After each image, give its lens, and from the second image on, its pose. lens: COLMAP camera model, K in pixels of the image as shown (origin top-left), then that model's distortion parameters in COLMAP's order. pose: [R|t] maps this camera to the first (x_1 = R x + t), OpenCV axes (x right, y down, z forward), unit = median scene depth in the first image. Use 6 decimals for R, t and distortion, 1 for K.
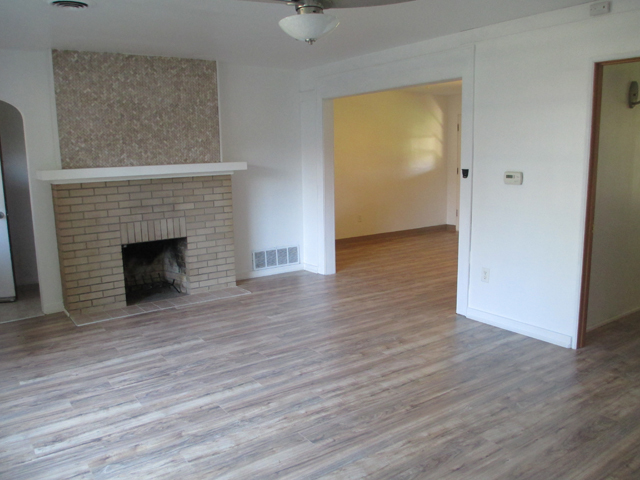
lens RADIAL K [[547.5, 0, 318.2], [0, 547.5, 241.9], [0, 0, 1]] dist [-0.067940, 0.061849]
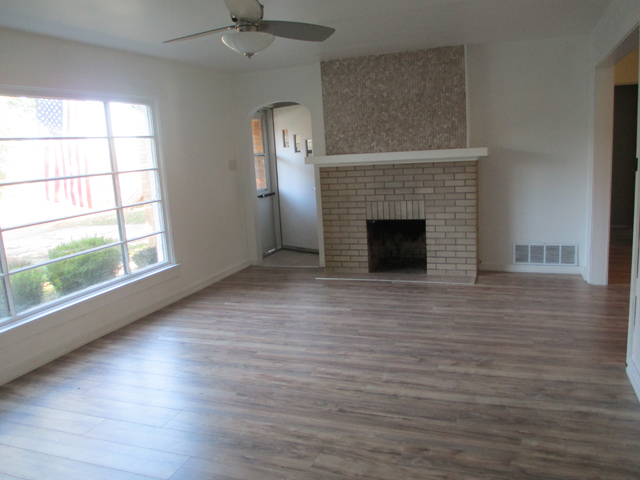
lens RADIAL K [[547.5, 0, 316.3], [0, 547.5, 242.0], [0, 0, 1]] dist [-0.067940, 0.061849]
pose [[0.549581, 0.134714, -0.824508, 0.590154], [-0.095125, 0.990586, 0.098443, -0.056455], [0.830007, 0.024329, 0.557222, 0.267876]]
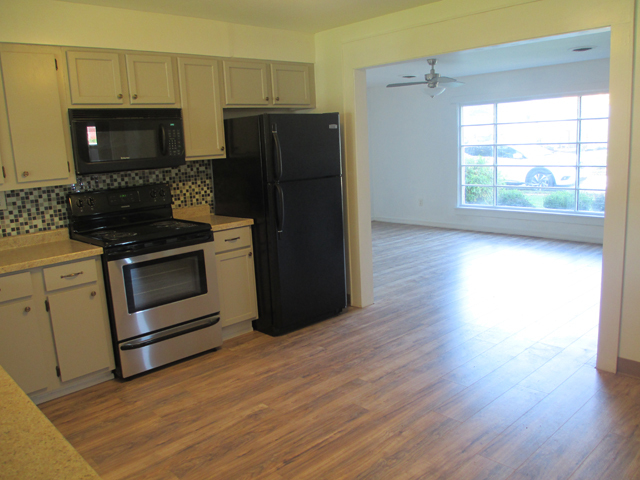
lens RADIAL K [[547.5, 0, 324.1], [0, 547.5, 235.9], [0, 0, 1]] dist [-0.067940, 0.061849]
pose [[-0.987650, 0.090277, -0.128054, 0.474935], [0.042365, 0.940742, 0.336465, -0.350306], [0.150841, 0.326885, -0.932949, 1.930487]]
